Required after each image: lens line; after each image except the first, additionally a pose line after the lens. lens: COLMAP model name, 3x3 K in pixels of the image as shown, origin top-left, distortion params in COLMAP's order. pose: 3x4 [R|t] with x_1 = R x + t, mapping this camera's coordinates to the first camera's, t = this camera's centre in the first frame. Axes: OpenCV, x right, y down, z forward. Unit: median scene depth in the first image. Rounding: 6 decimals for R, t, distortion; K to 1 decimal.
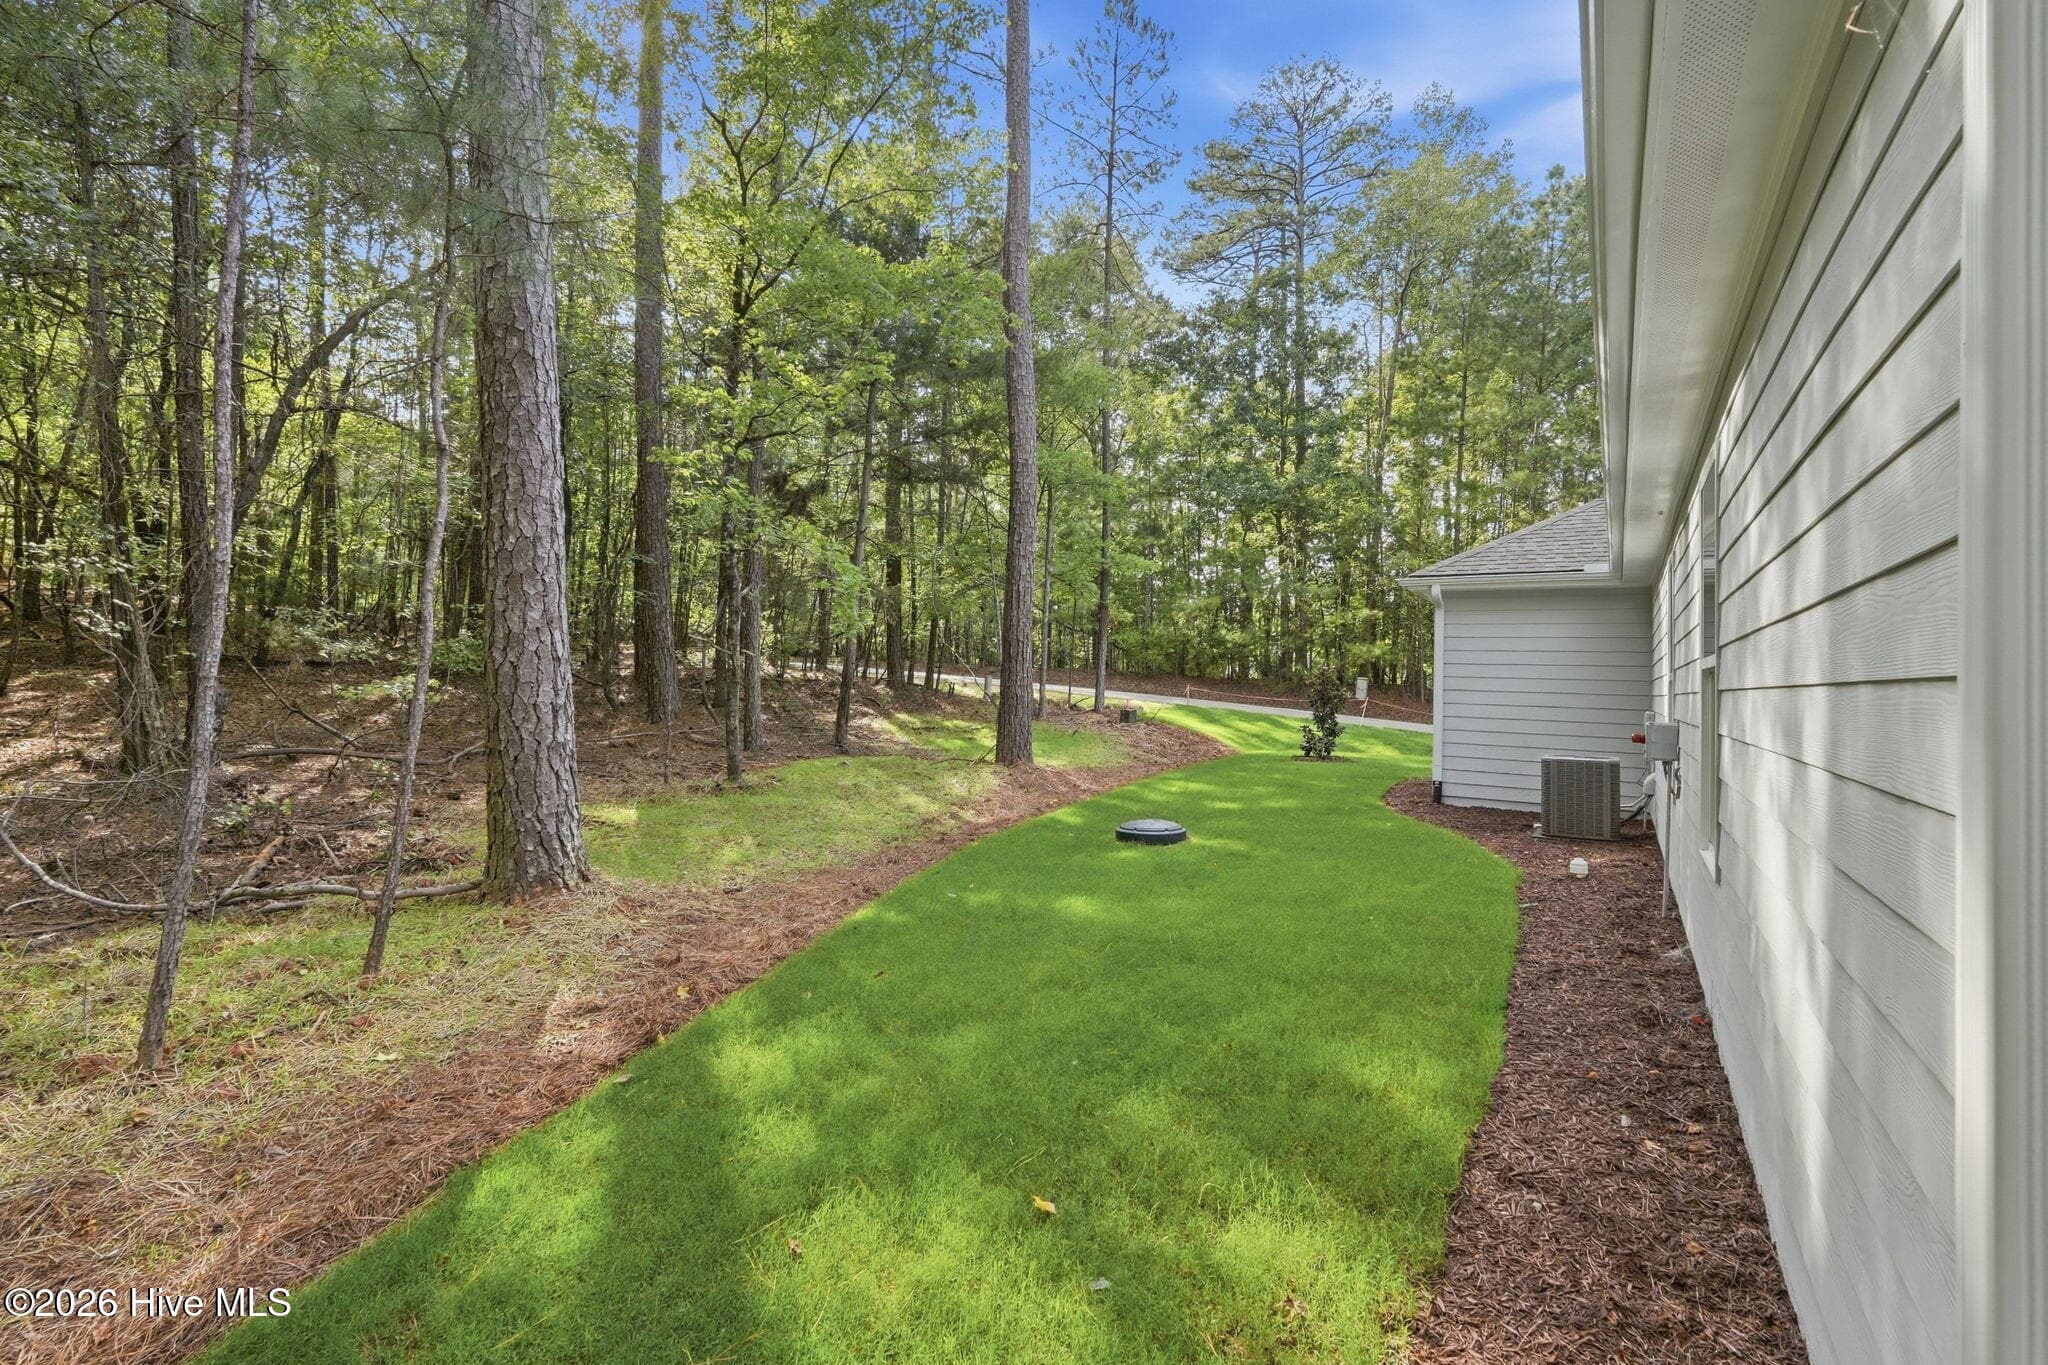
lens RADIAL K [[937.7, 0, 1024.0], [0, 937.7, 682.5], [0, 0, 1]] dist [-0.003440, -0.000246]
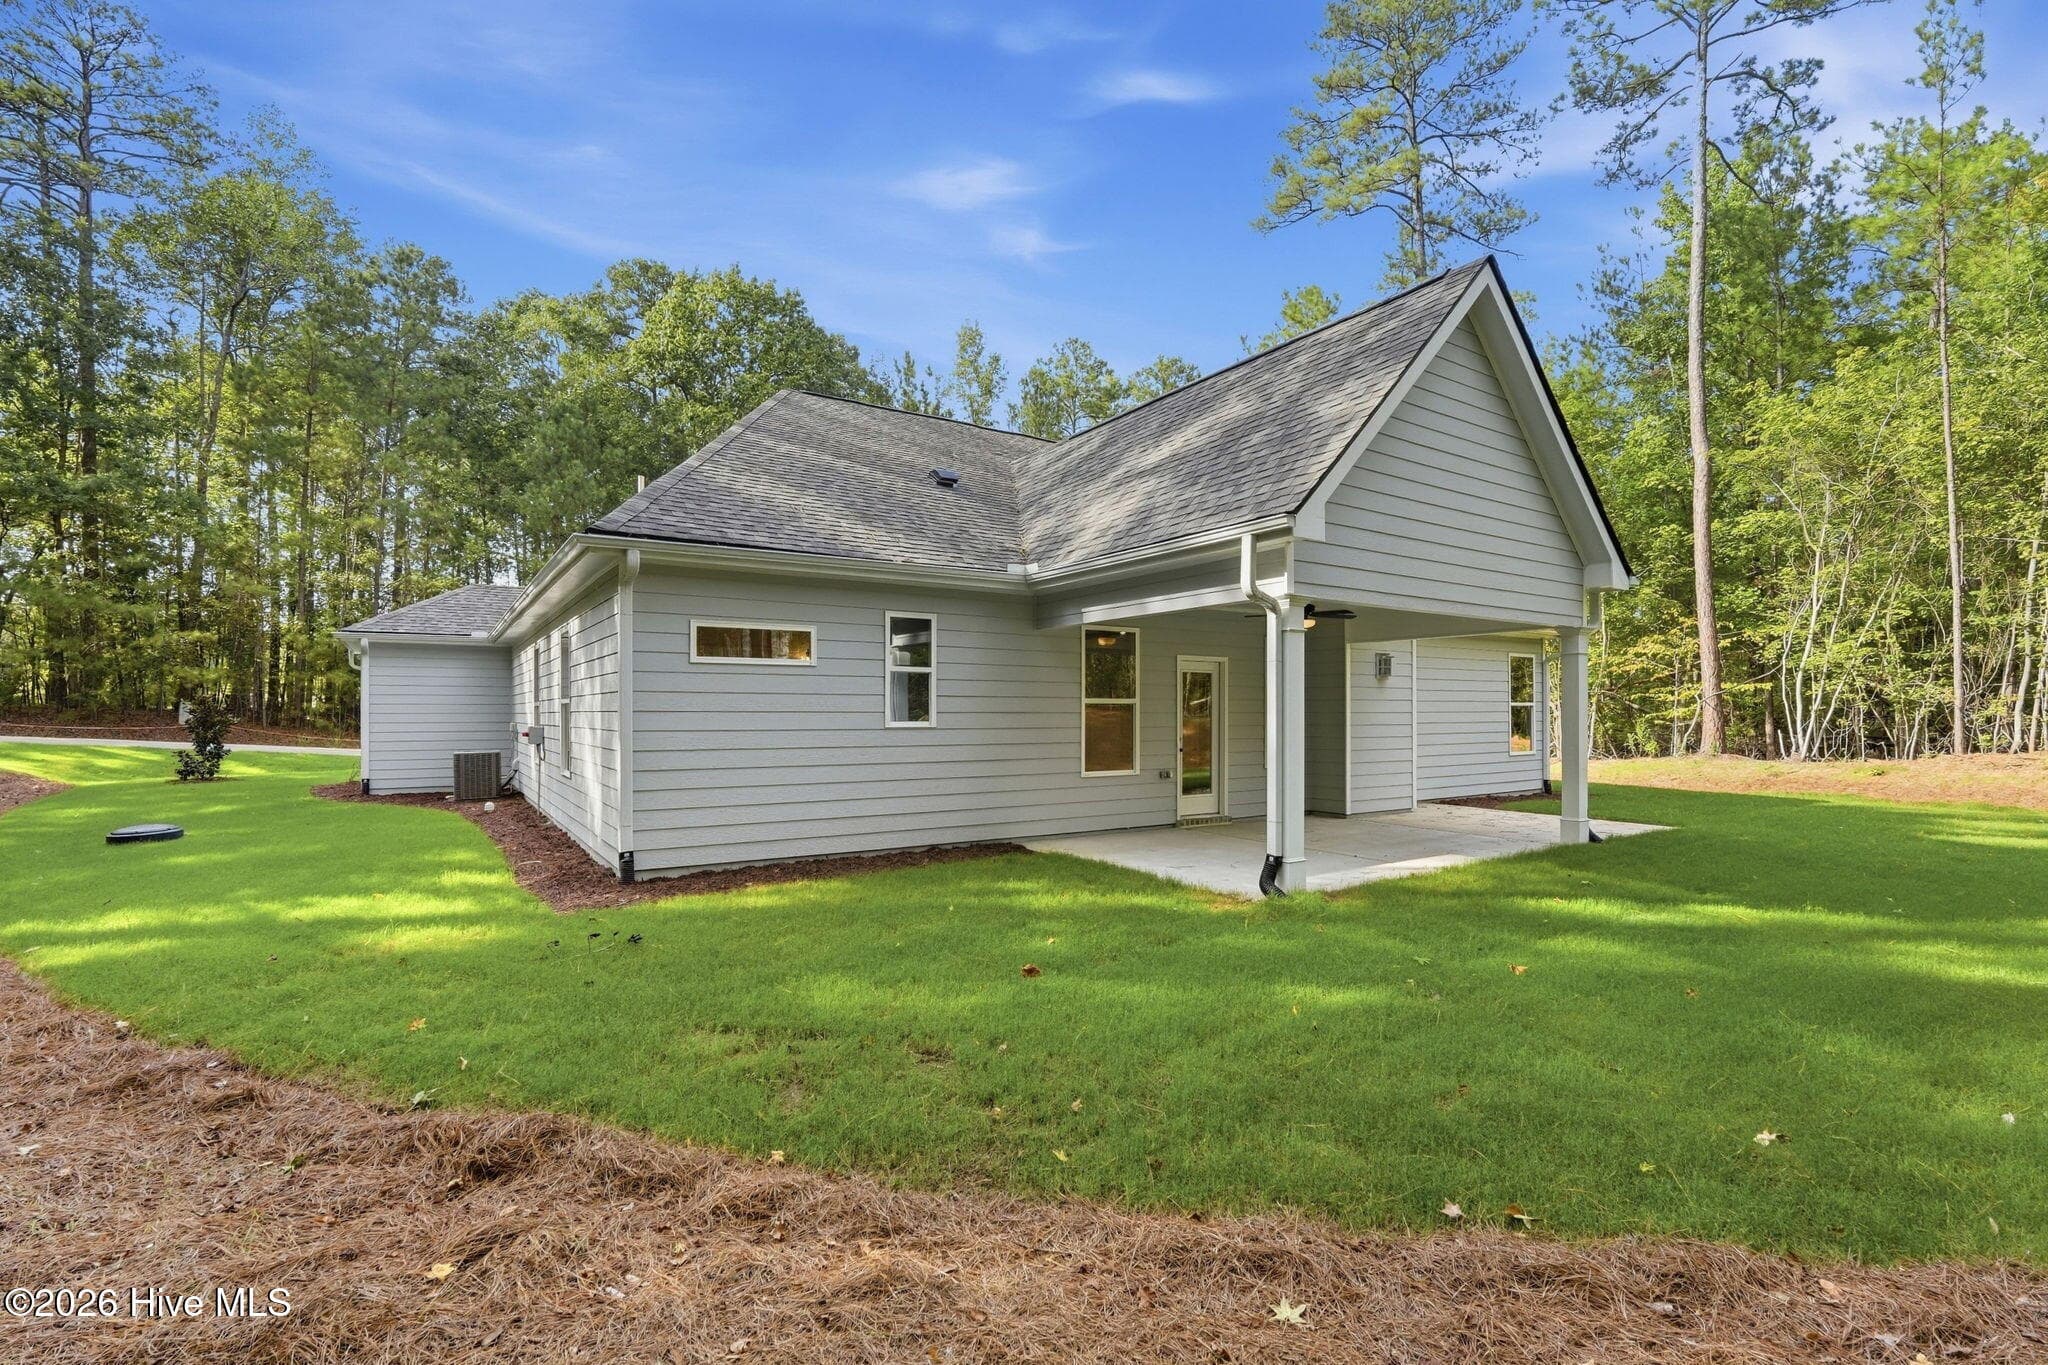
lens RADIAL K [[898.9, 0, 1026.7], [0, 898.9, 689.8], [0, 0, 1]] dist [-0.001254, 0.000076]
pose [[0.410284, 0.003938, 0.911949, -0.372118], [0.009683, 0.999916, -0.008674, -0.006864], [-0.911906, 0.012389, 0.410211, -0.438651]]
